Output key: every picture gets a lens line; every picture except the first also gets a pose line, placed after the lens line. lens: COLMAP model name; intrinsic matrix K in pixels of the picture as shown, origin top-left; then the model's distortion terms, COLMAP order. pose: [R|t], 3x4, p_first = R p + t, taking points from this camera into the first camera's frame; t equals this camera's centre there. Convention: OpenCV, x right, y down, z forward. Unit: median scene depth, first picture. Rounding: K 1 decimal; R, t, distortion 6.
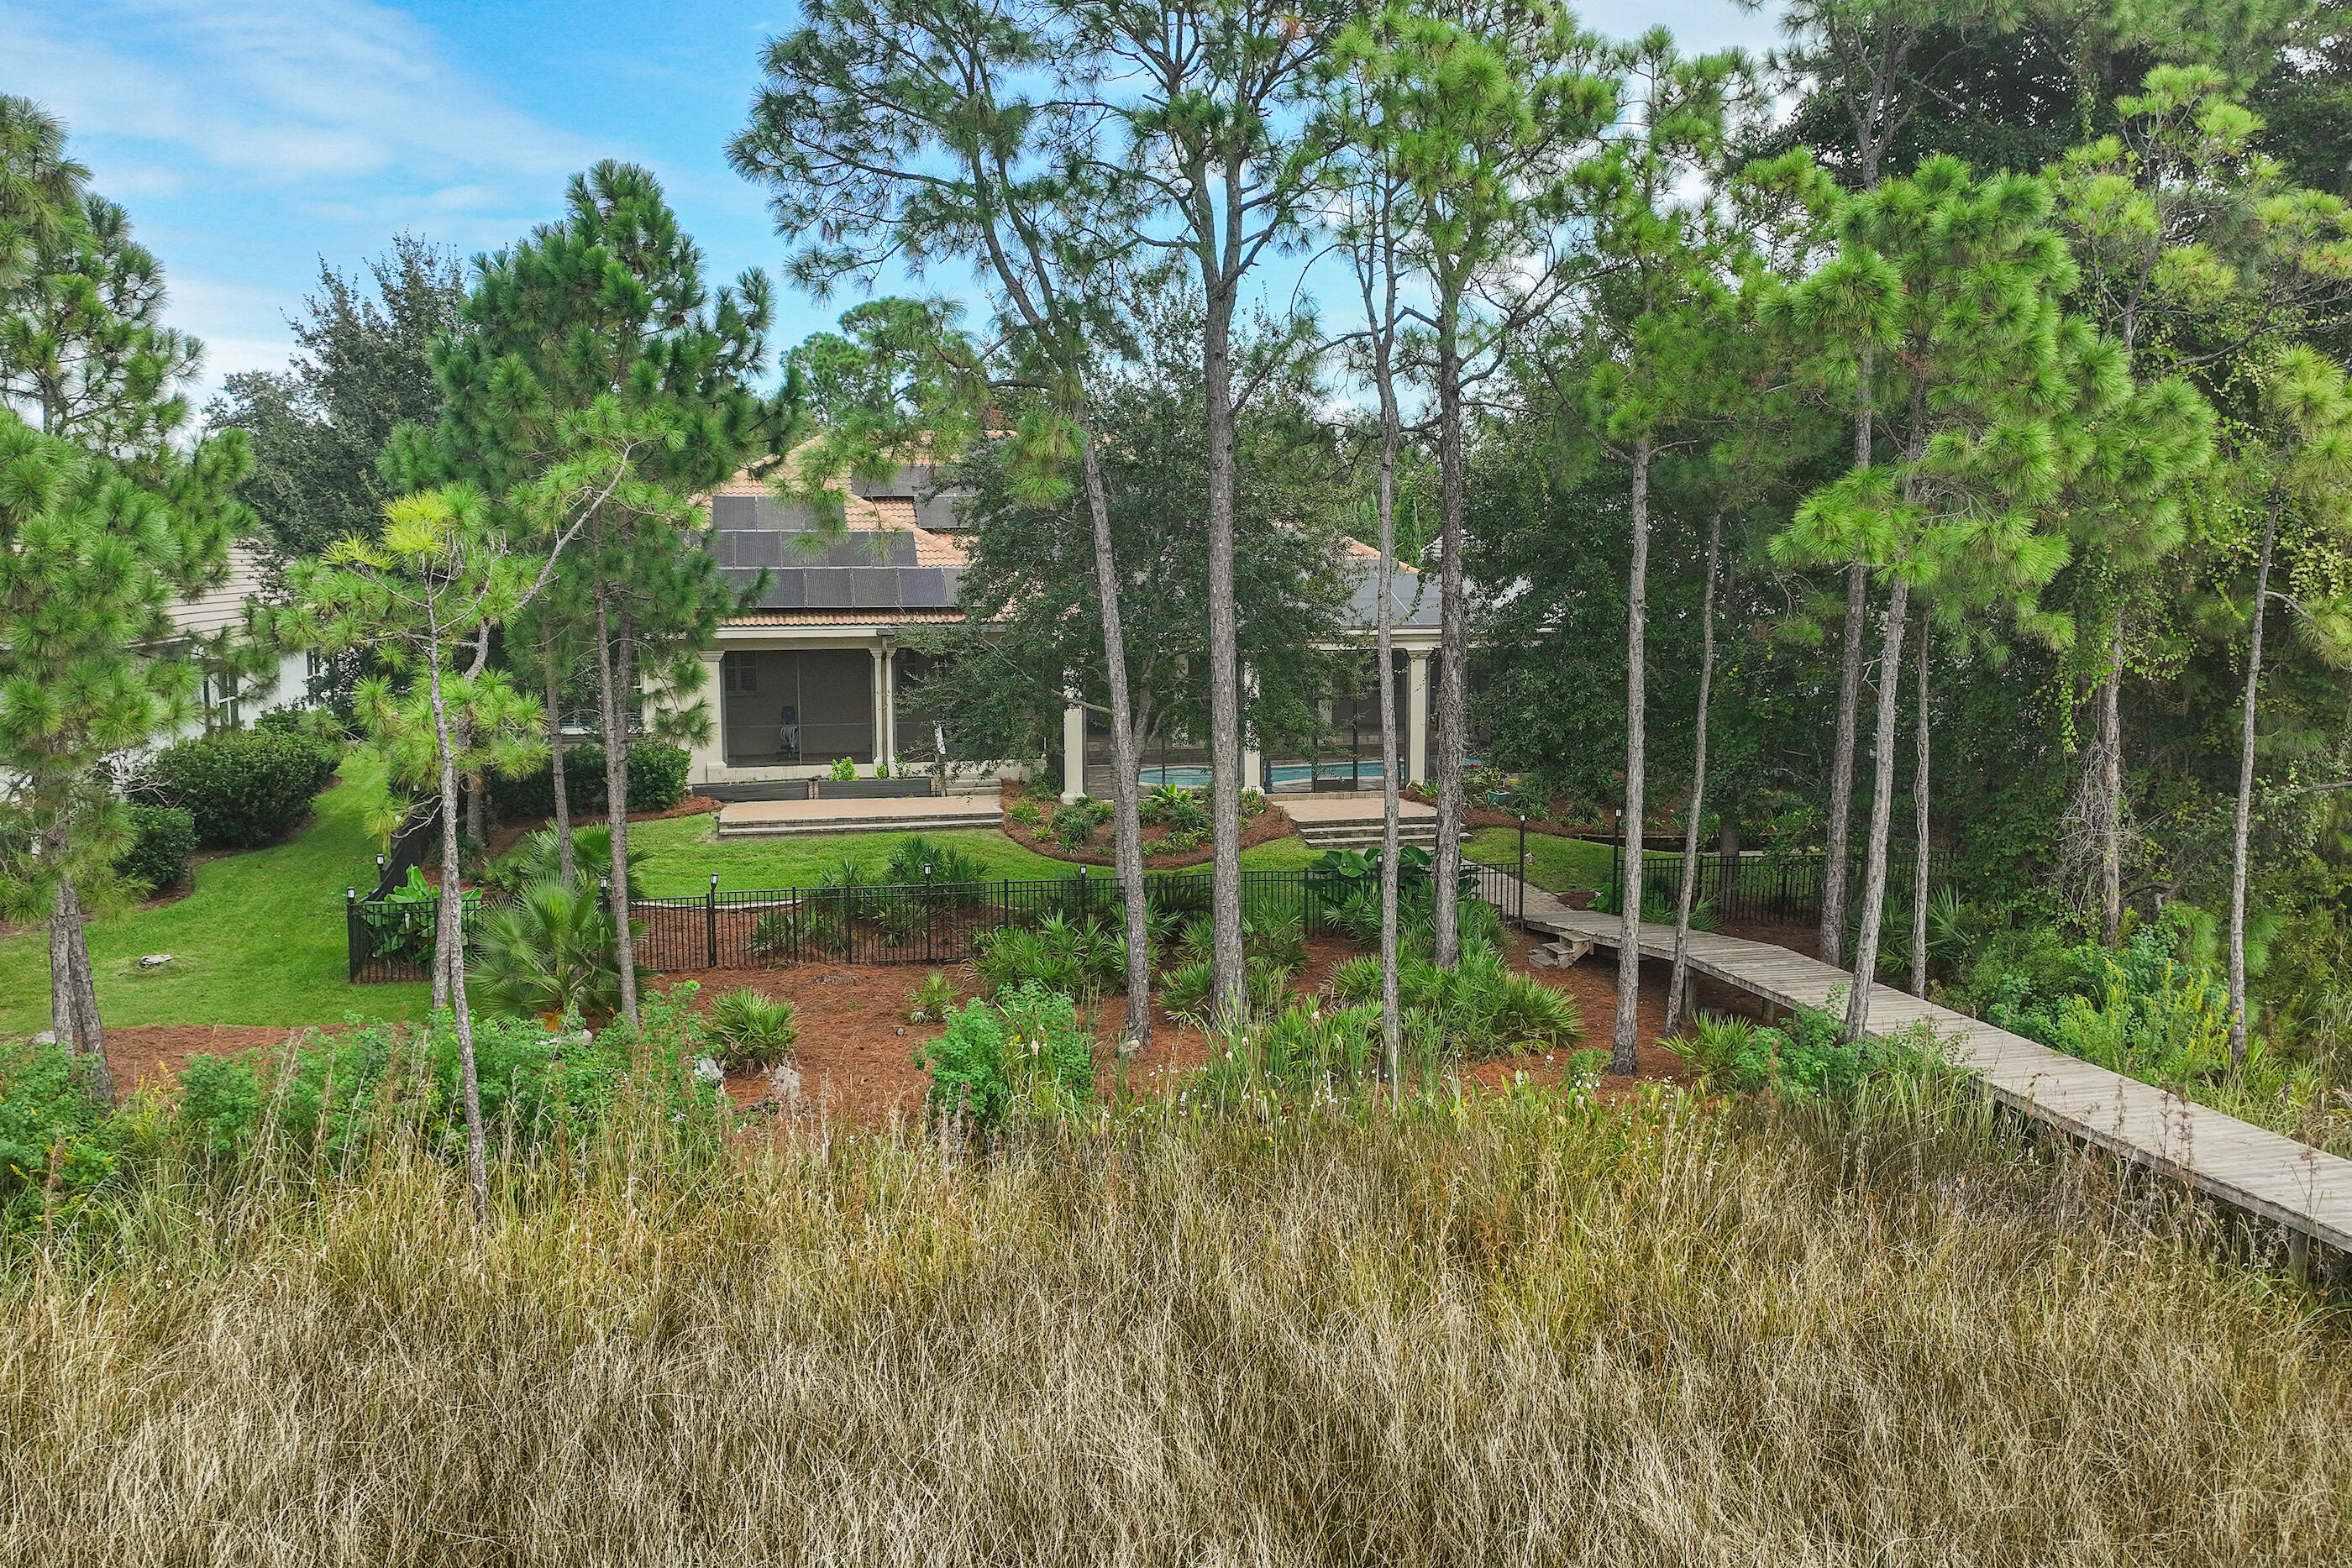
lens RADIAL K [[2002.6, 0, 1179.0], [0, 2002.6, 772.9], [0, 0, 1]] dist [0.007573, -0.002720]
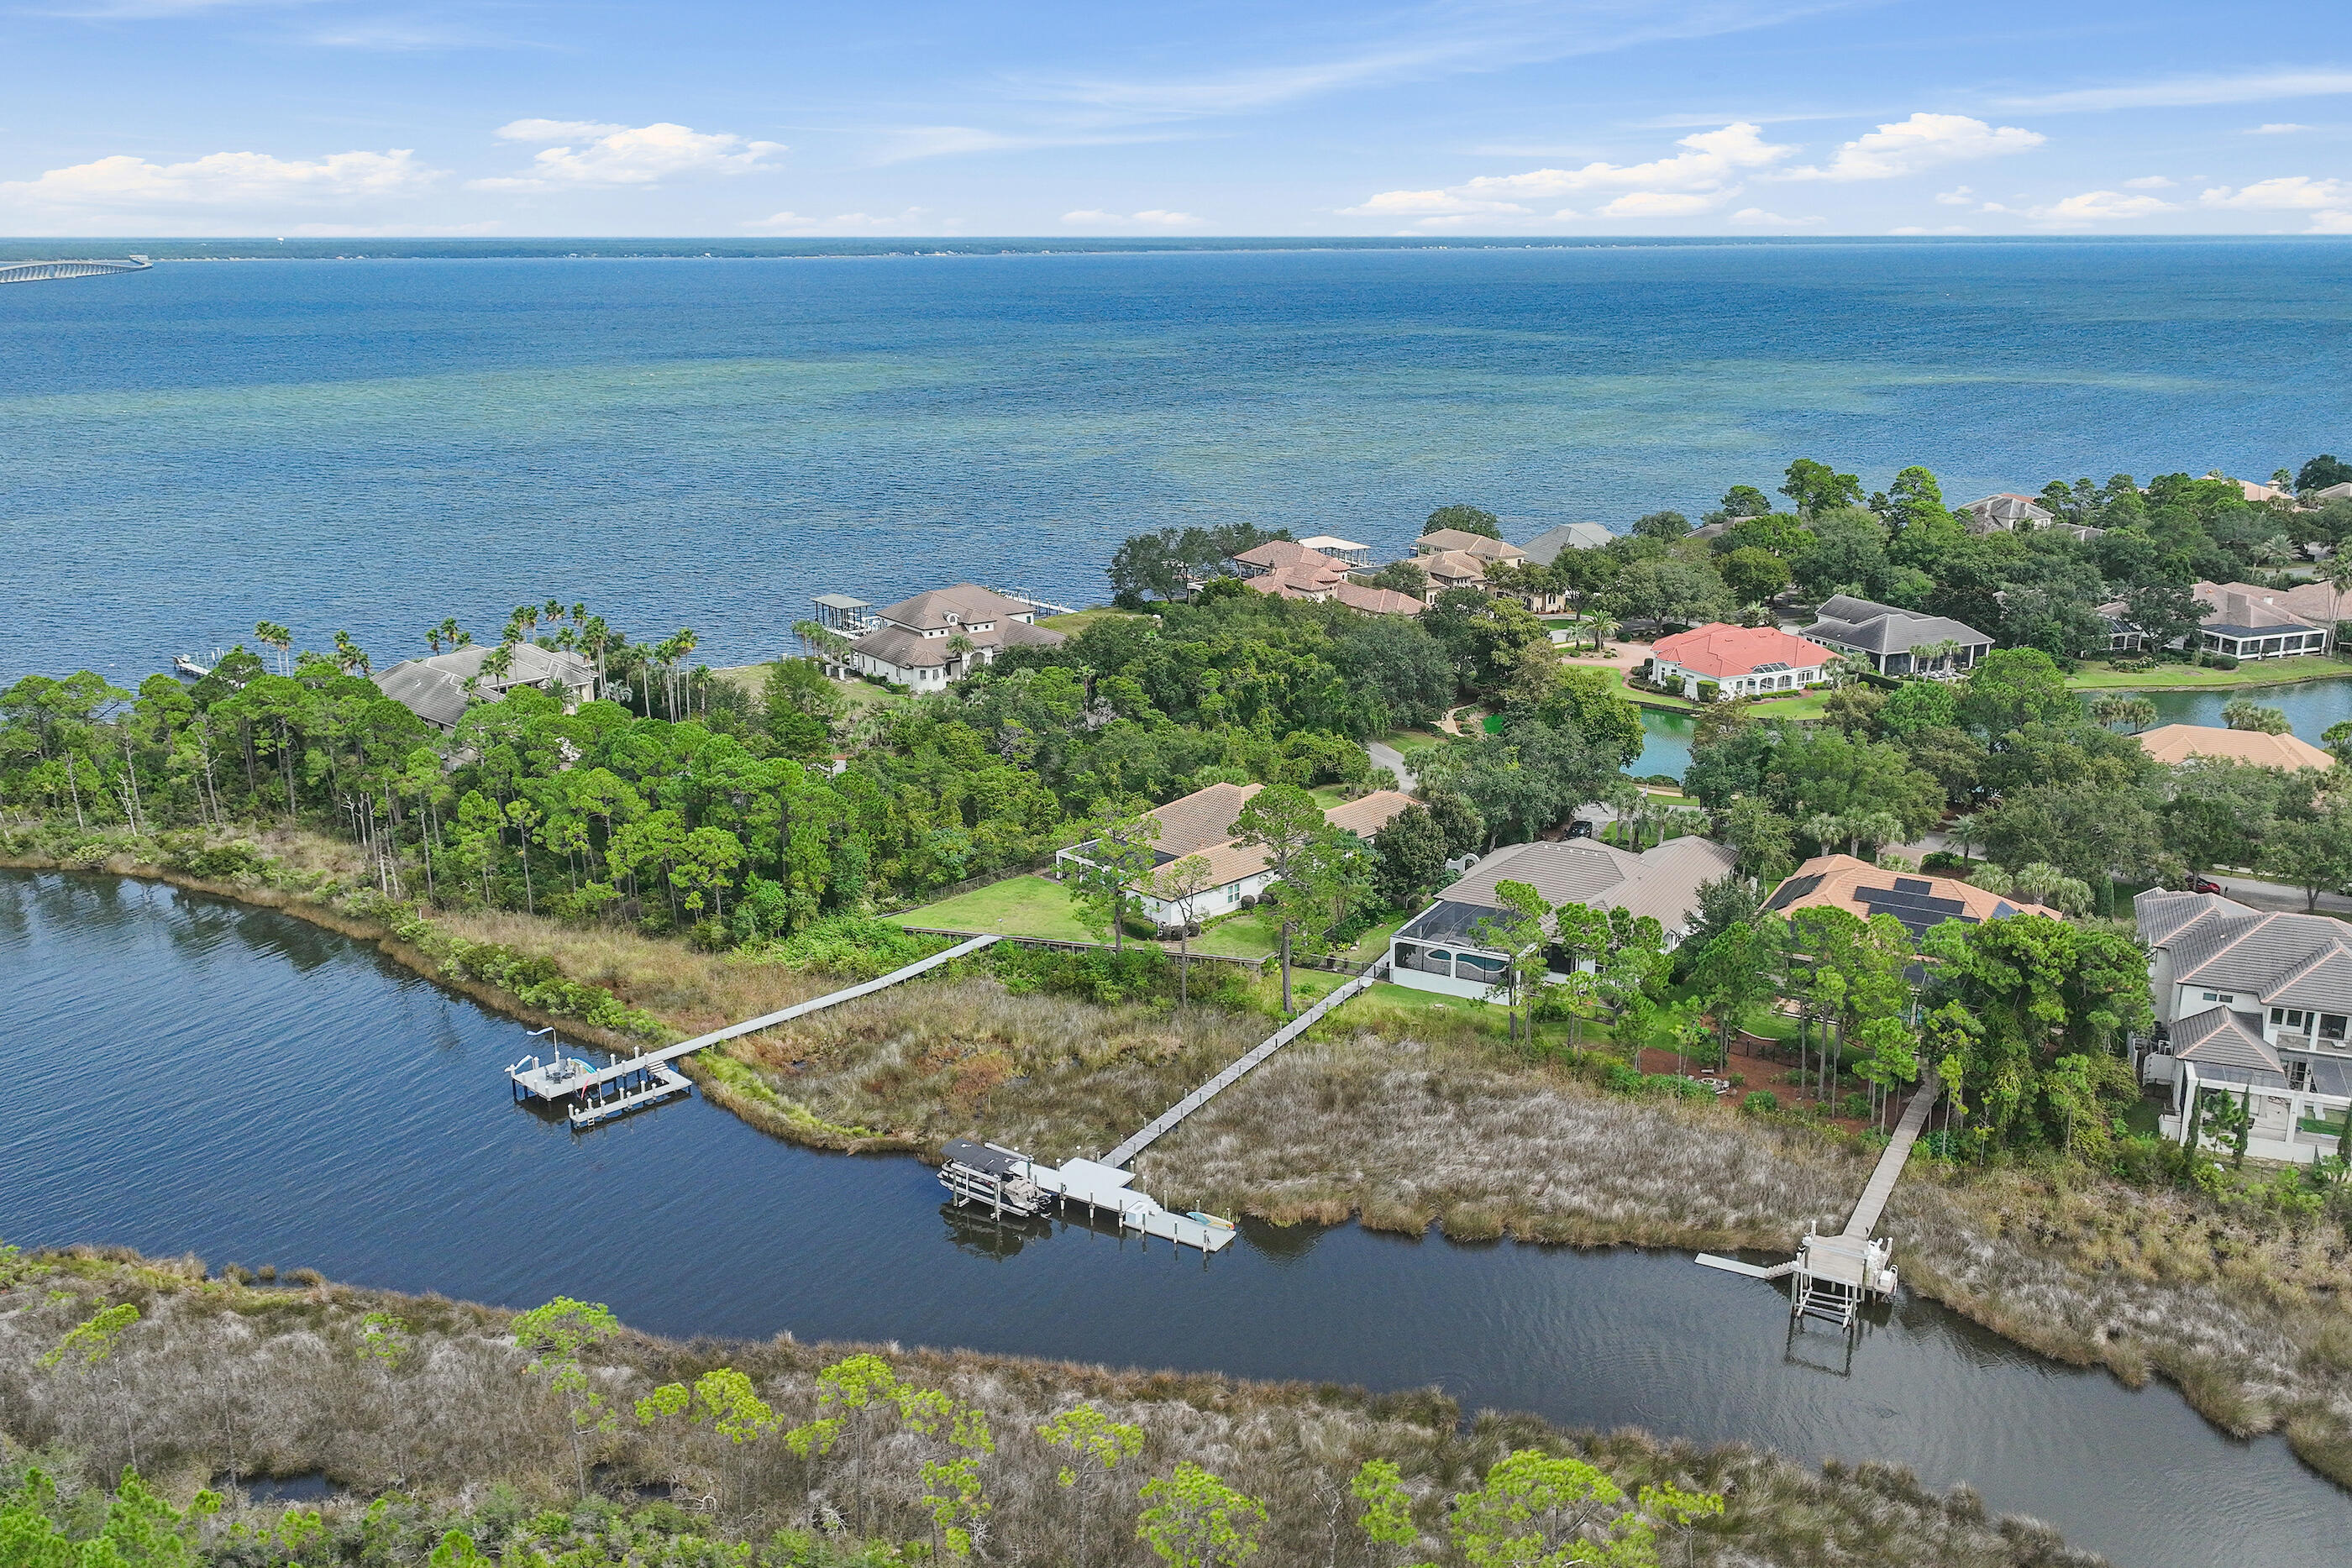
lens RADIAL K [[2002.6, 0, 1179.0], [0, 2002.6, 772.9], [0, 0, 1]] dist [0.007573, -0.002720]
pose [[0.737592, 0.174358, -0.652347, 1.551499], [-0.064953, 0.979928, 0.188473, -1.207857], [0.672115, -0.096644, 0.734112, -2.981825]]
